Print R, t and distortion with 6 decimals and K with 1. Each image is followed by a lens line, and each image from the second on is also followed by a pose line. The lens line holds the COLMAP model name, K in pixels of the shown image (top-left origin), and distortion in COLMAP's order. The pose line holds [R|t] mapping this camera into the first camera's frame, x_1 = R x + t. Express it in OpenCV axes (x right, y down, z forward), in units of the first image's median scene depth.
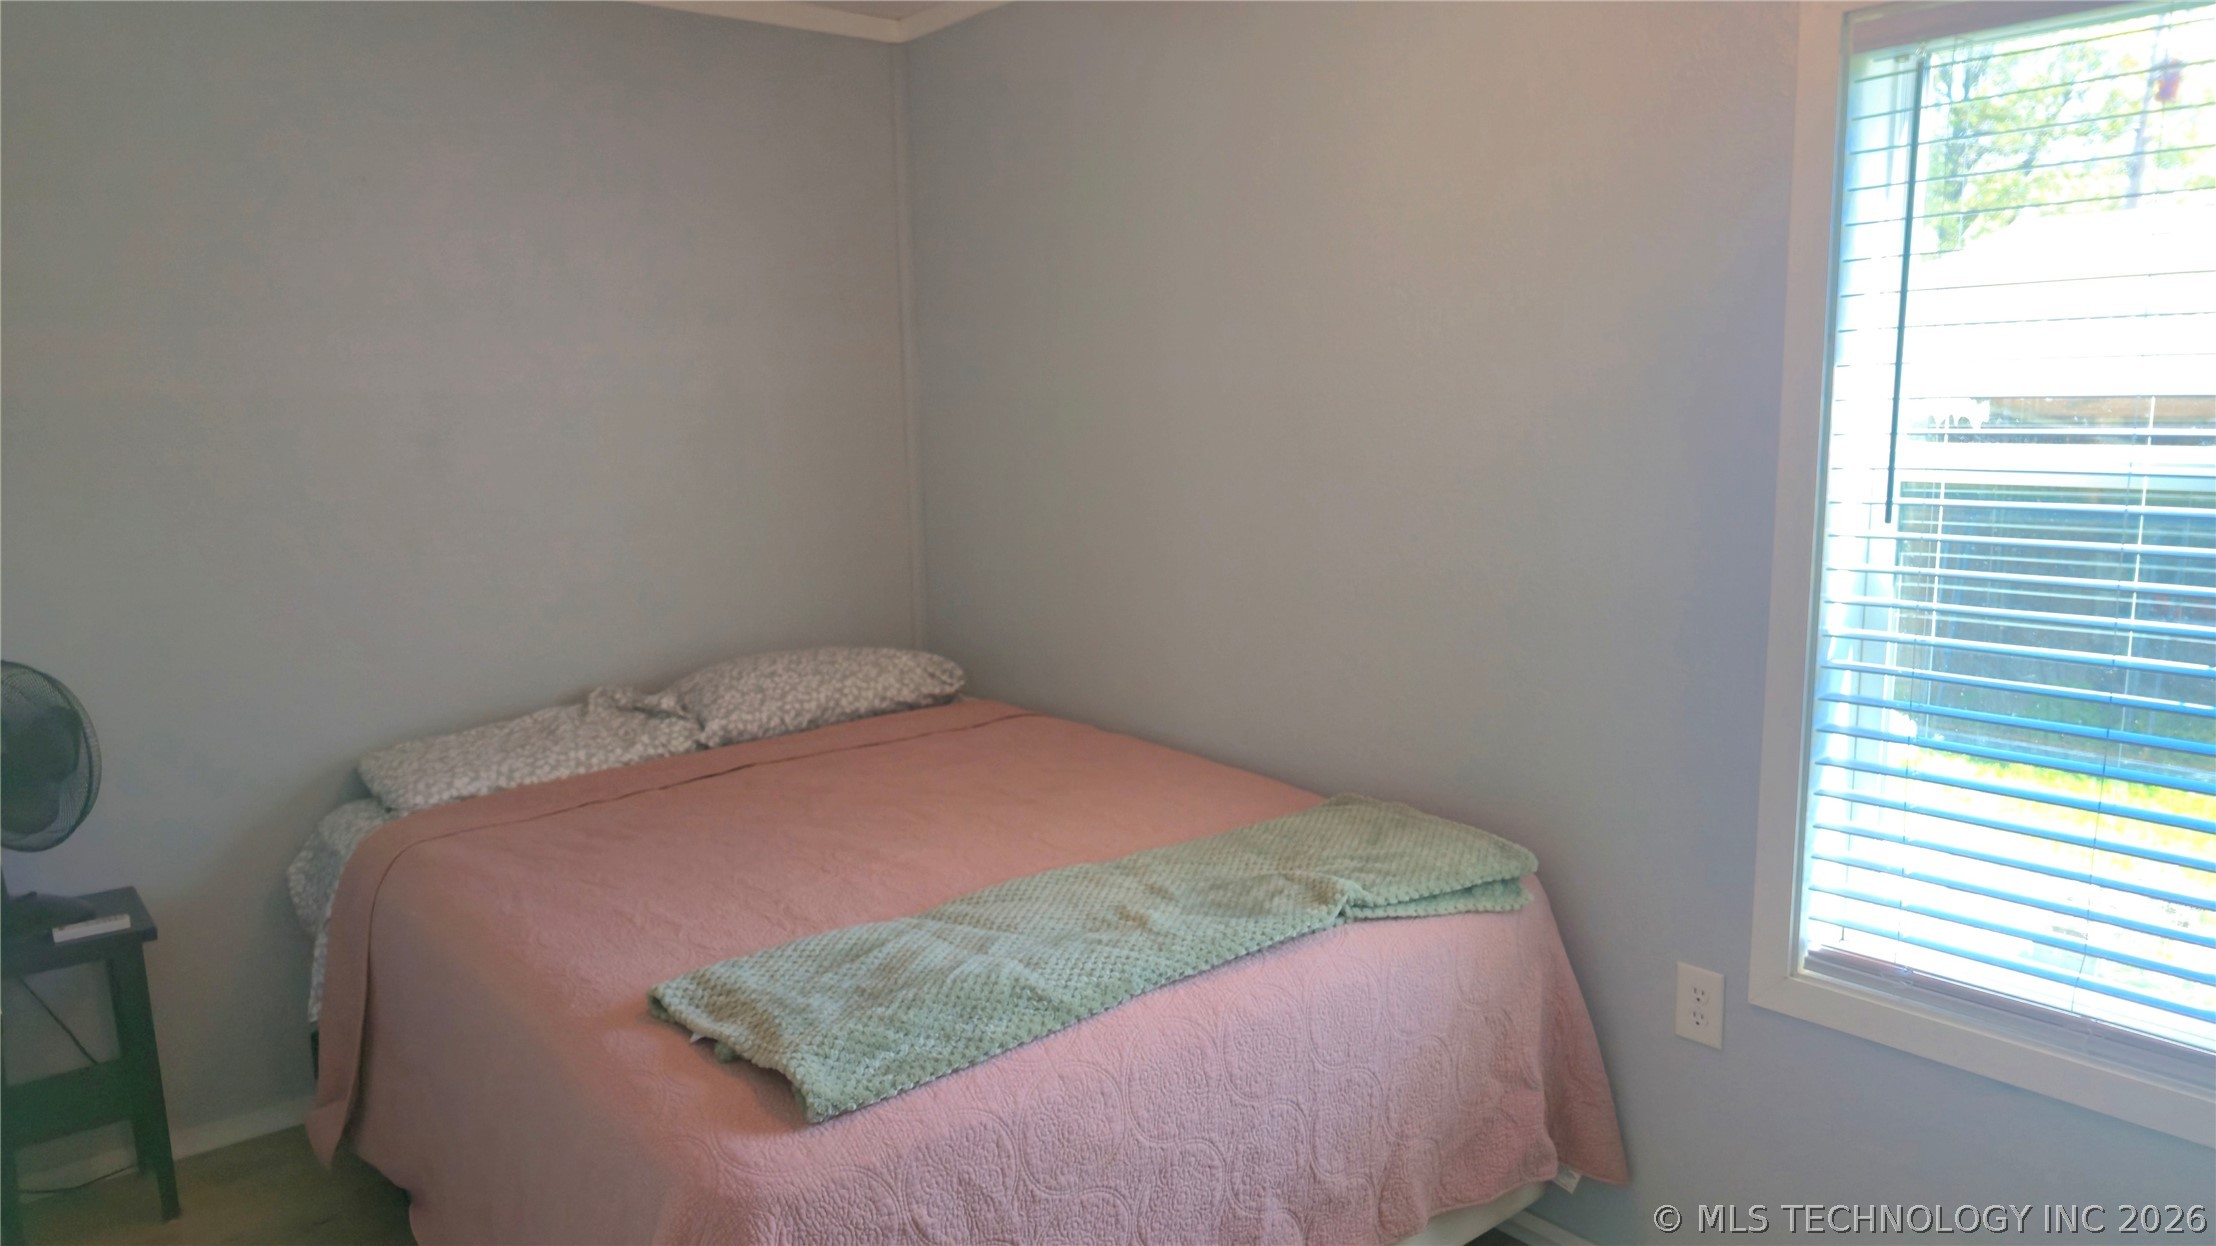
lens RADIAL K [[1458.1, 0, 1107.6], [0, 1458.1, 632.2], [0, 0, 1]] dist [0.088830, -0.094380]
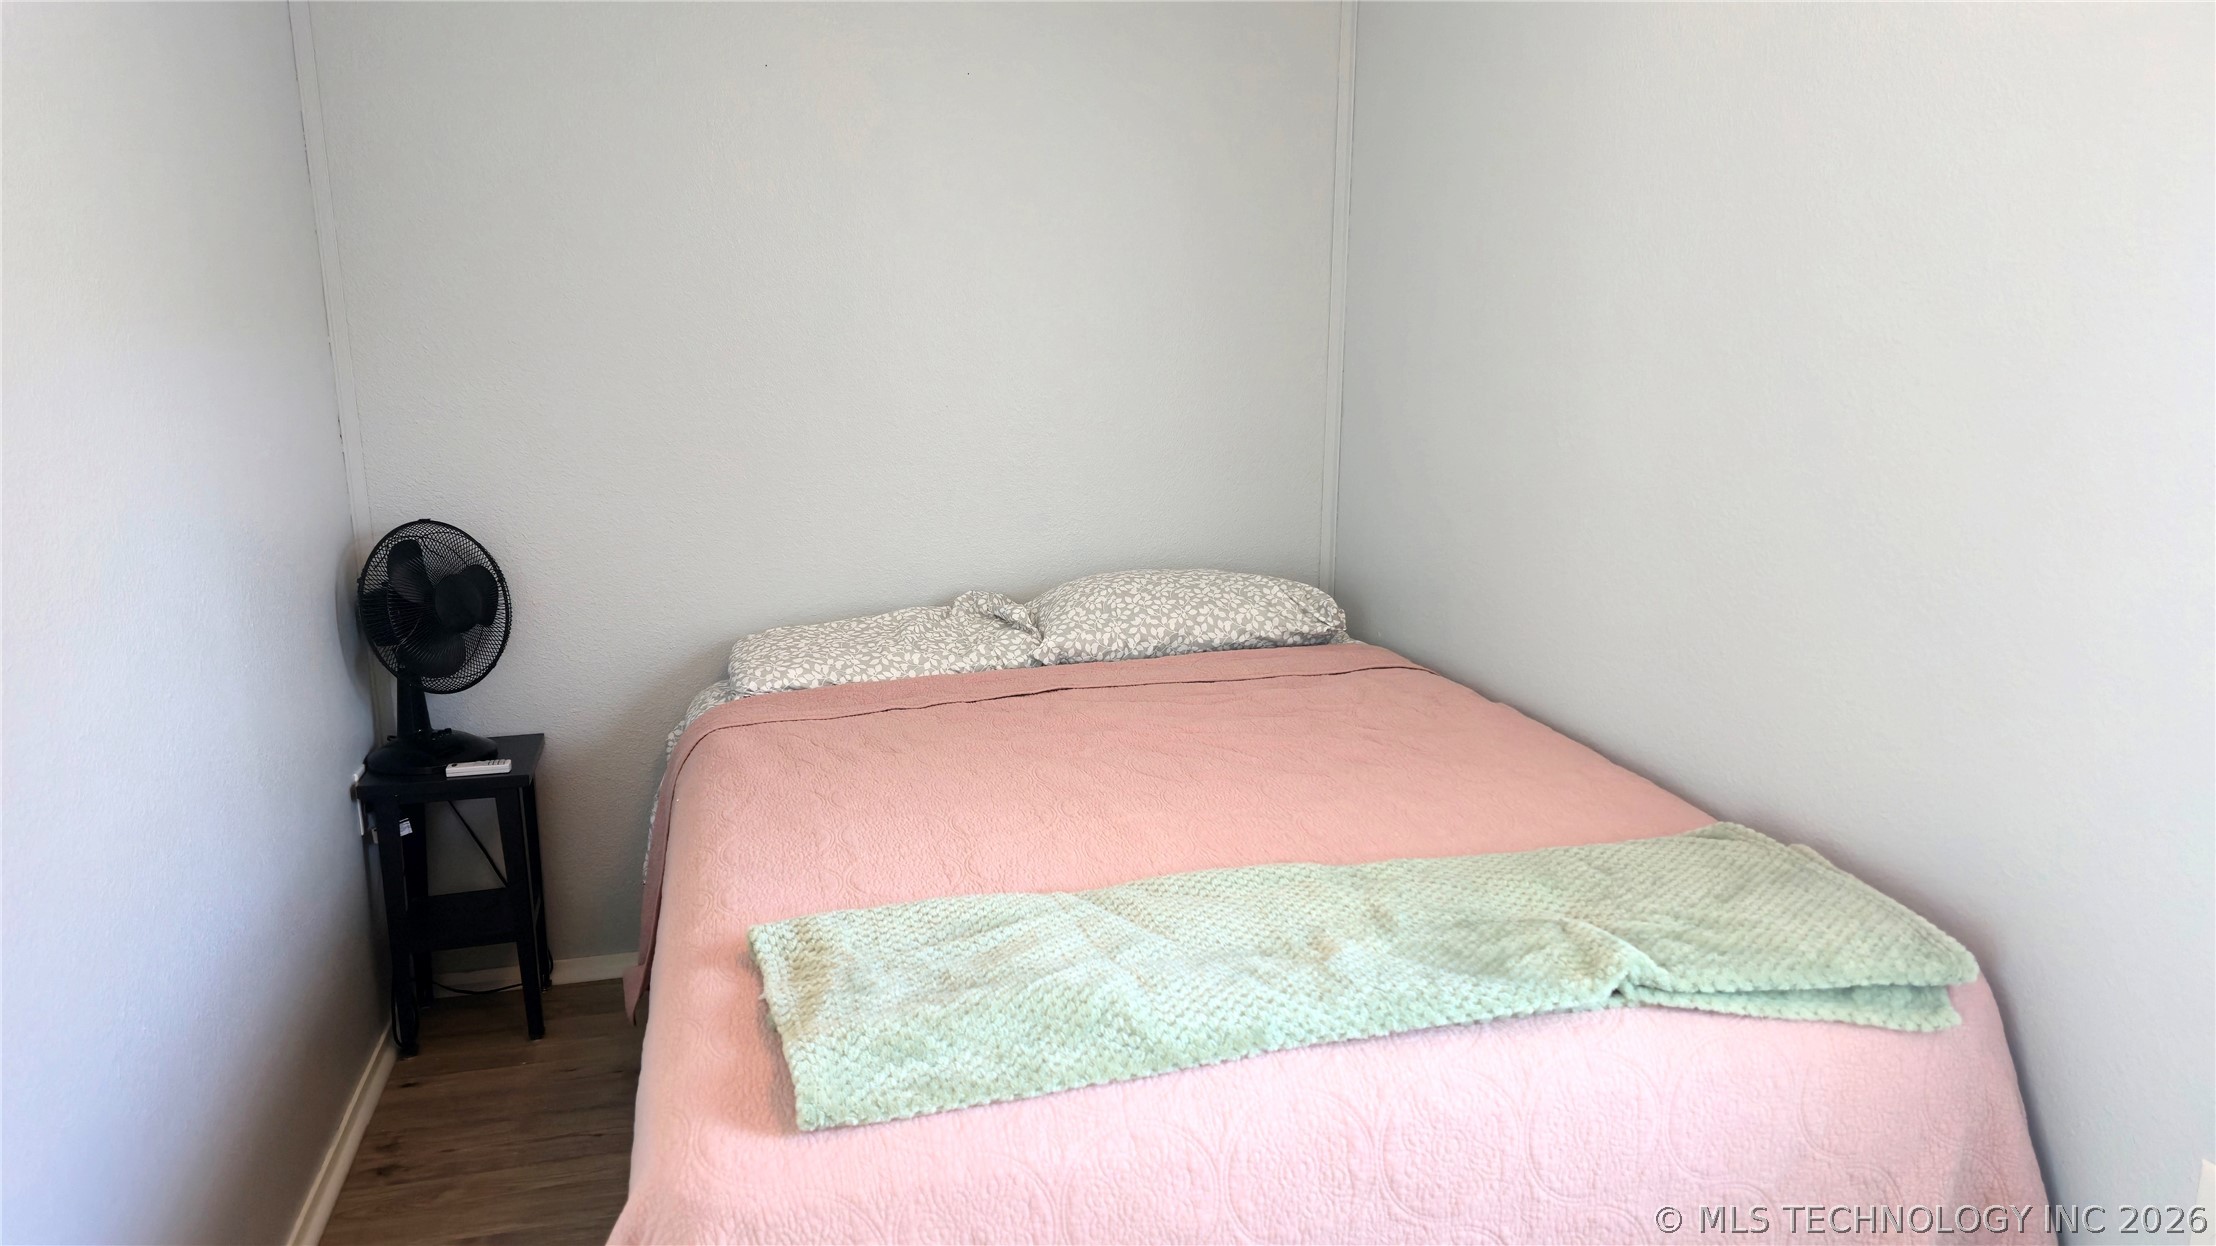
lens RADIAL K [[1458.1, 0, 1107.6], [0, 1458.1, 632.2], [0, 0, 1]] dist [0.088830, -0.094380]
pose [[0.911704, 0.100487, -0.398370, 0.191688], [-0.078094, 0.994336, 0.072091, -0.018451], [0.403358, -0.034615, 0.914387, 0.220226]]
